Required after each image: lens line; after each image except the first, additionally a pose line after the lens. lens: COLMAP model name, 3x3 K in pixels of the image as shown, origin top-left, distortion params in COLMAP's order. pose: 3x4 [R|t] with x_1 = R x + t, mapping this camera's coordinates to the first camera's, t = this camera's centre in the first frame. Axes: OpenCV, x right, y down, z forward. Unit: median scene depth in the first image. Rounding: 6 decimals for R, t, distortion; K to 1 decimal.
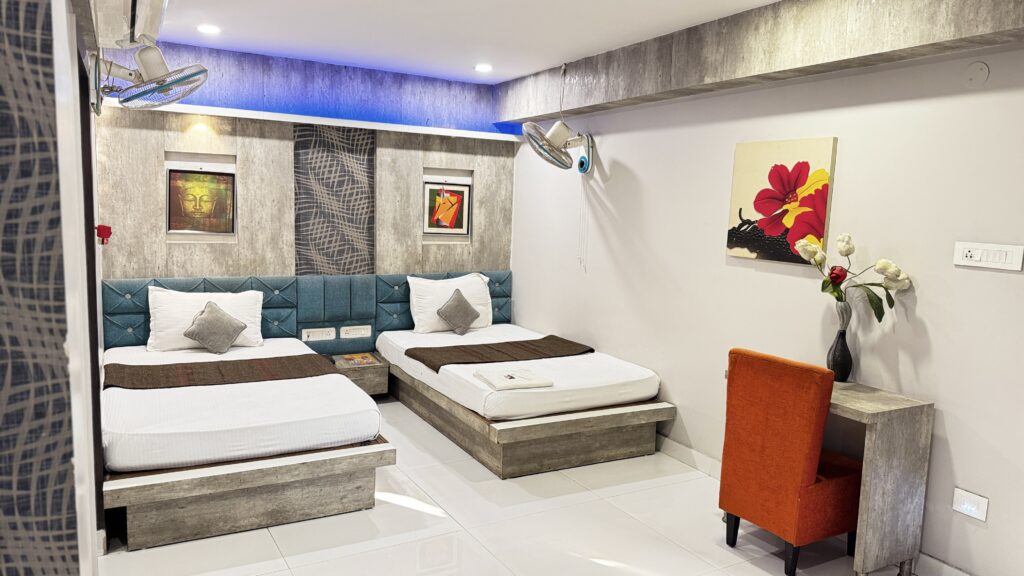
lens RADIAL K [[721.0, 0, 512.9], [0, 721.0, 292.9], [0, 0, 1]] dist [0.009374, -0.002672]
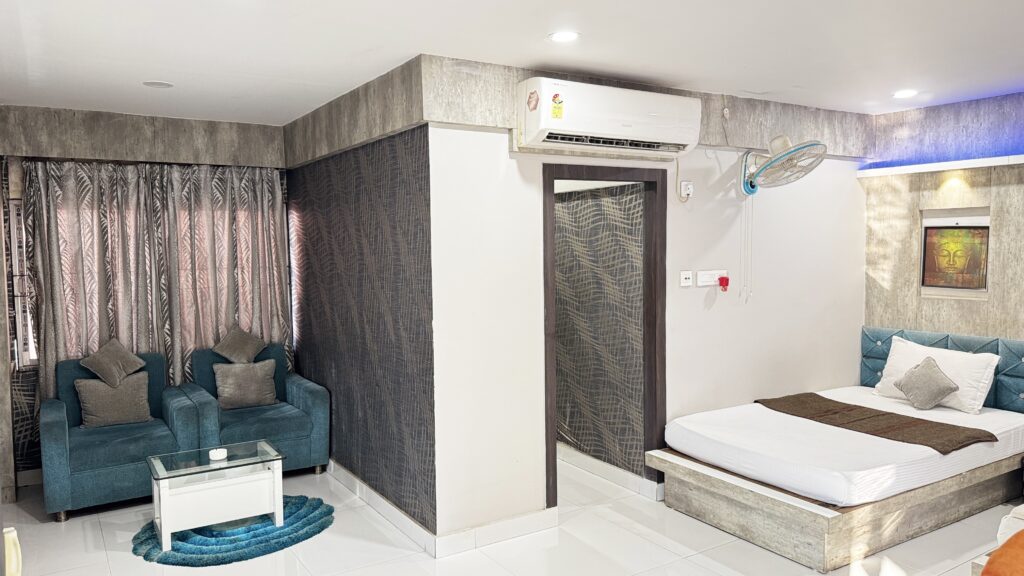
lens RADIAL K [[721.0, 0, 508.6], [0, 721.0, 287.0], [0, 0, 1]] dist [0.009374, -0.002672]
pose [[0.036007, 0.024791, -0.999044, 0.535797], [-0.107818, 0.993953, 0.020779, -0.040807], [0.993518, 0.106967, 0.038462, 0.364781]]
